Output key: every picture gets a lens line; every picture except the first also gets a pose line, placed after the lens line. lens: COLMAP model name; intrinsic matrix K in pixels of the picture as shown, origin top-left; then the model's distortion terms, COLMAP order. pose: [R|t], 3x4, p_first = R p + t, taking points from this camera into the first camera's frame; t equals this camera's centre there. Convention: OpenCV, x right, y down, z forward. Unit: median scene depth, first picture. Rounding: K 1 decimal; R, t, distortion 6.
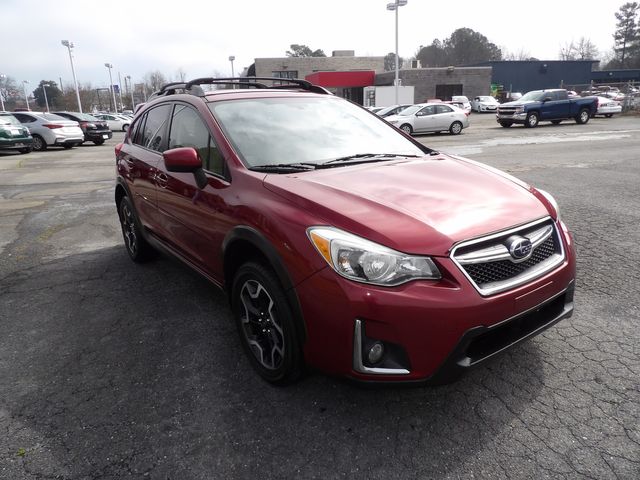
lens RADIAL K [[444.6, 0, 322.7], [0, 444.6, 240.9], [0, 0, 1]] dist [-0.001163, 0.007400]
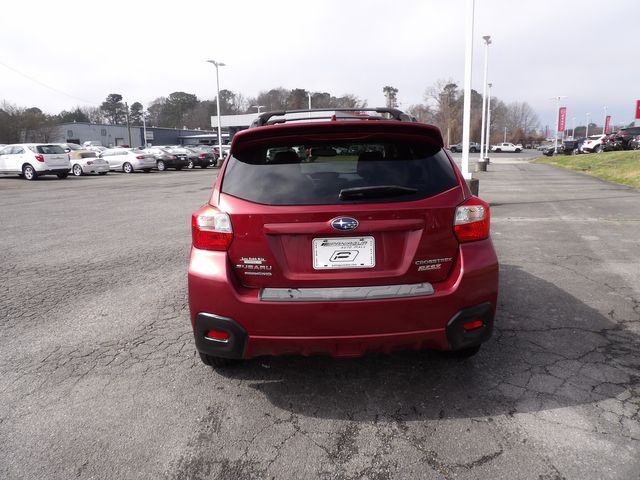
lens RADIAL K [[449.2, 0, 322.1], [0, 449.2, 237.2], [0, 0, 1]] dist [-0.002691, 0.004589]
pose [[0.720513, 0.158976, -0.674972, 0.146467], [-0.188927, 0.981548, 0.029510, -0.009985], [0.667209, 0.106258, 0.737253, 0.004457]]
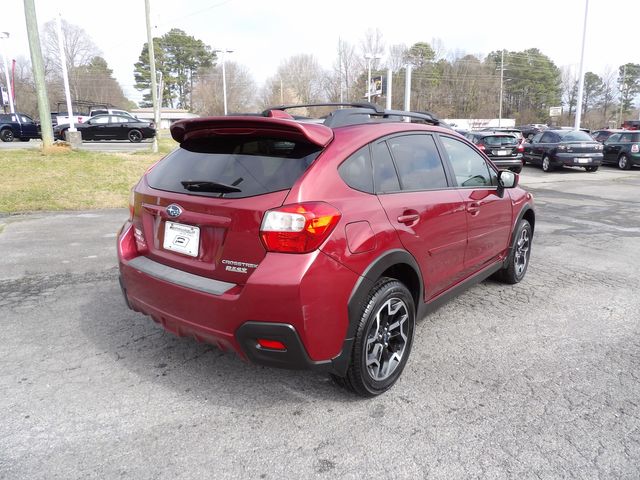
lens RADIAL K [[445.6, 0, 324.7], [0, 445.6, 238.3], [0, 0, 1]] dist [-0.002344, 0.005619]
pose [[0.109155, 0.250973, -0.961820, 0.186698], [-0.283526, 0.935267, 0.211867, -0.035134], [0.952732, 0.249575, 0.173246, 0.089559]]
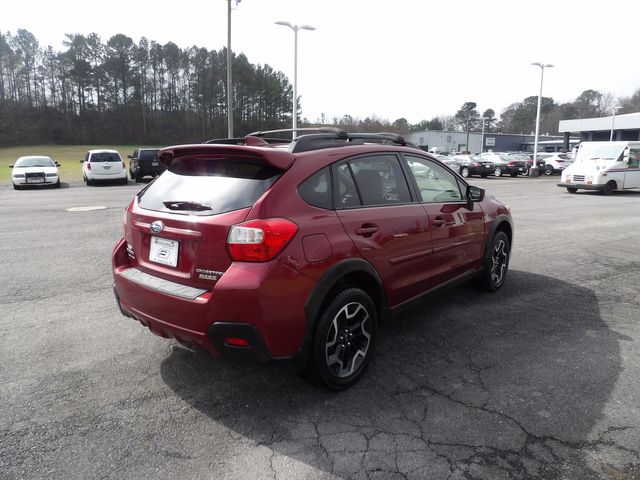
lens RADIAL K [[444.6, 0, 322.7], [0, 444.6, 240.9], [0, 0, 1]] dist [-0.001163, 0.007400]
pose [[0.078376, 0.222070, -0.971876, 0.200416], [-0.263682, 0.944774, 0.194613, -0.040221], [0.961420, 0.241013, 0.132603, 0.099574]]
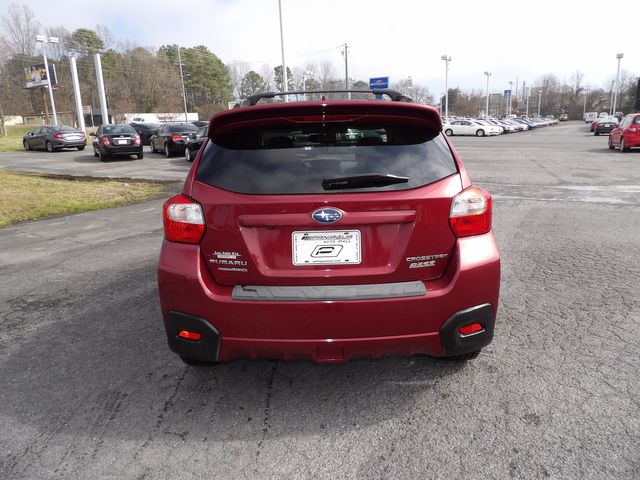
lens RADIAL K [[449.3, 0, 321.0], [0, 449.3, 236.1], [0, 0, 1]] dist [-0.006091, 0.009532]
pose [[0.696612, 0.180522, -0.694366, 0.144687], [-0.195058, 0.979025, 0.058839, -0.011757], [0.690423, 0.094454, 0.717213, 0.015171]]
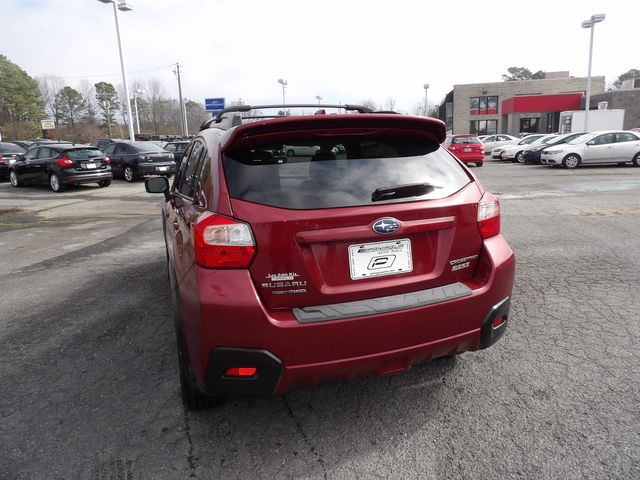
lens RADIAL K [[449.3, 0, 321.0], [0, 449.3, 236.1], [0, 0, 1]] dist [-0.006091, 0.009532]
pose [[0.902129, 0.092222, -0.421496, 0.112304], [-0.119799, 0.992018, -0.039357, -0.004466], [0.414502, 0.086000, 0.905976, -0.004563]]
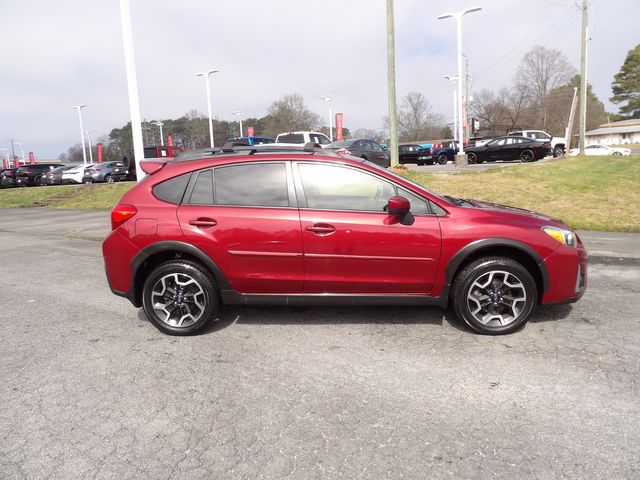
lens RADIAL K [[453.1, 0, 328.9], [0, 453.1, 232.4], [0, 0, 1]] dist [-0.019941, 0.036028]
pose [[-0.750454, 0.156807, -0.642052, 0.152699], [-0.127144, 0.919051, 0.373069, -0.084436], [0.648578, 0.361604, -0.669768, 0.262610]]
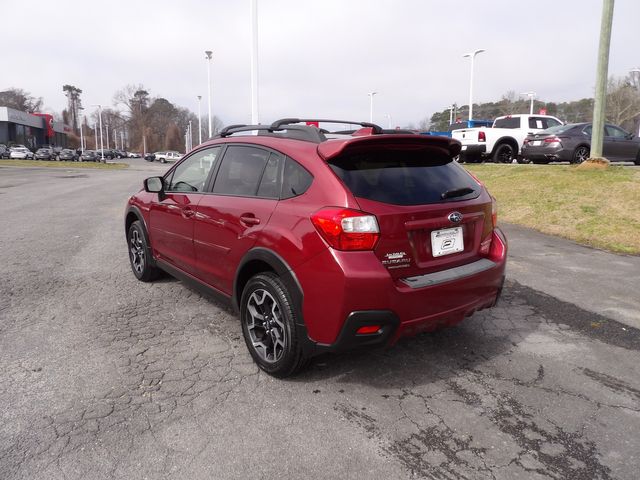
lens RADIAL K [[449.3, 0, 321.0], [0, 449.3, 236.1], [0, 0, 1]] dist [-0.006091, 0.009532]
pose [[0.990612, 0.072858, -0.115669, 0.068564], [-0.082501, 0.993303, -0.080893, 0.005683], [0.109001, 0.089677, 0.989988, -0.041420]]
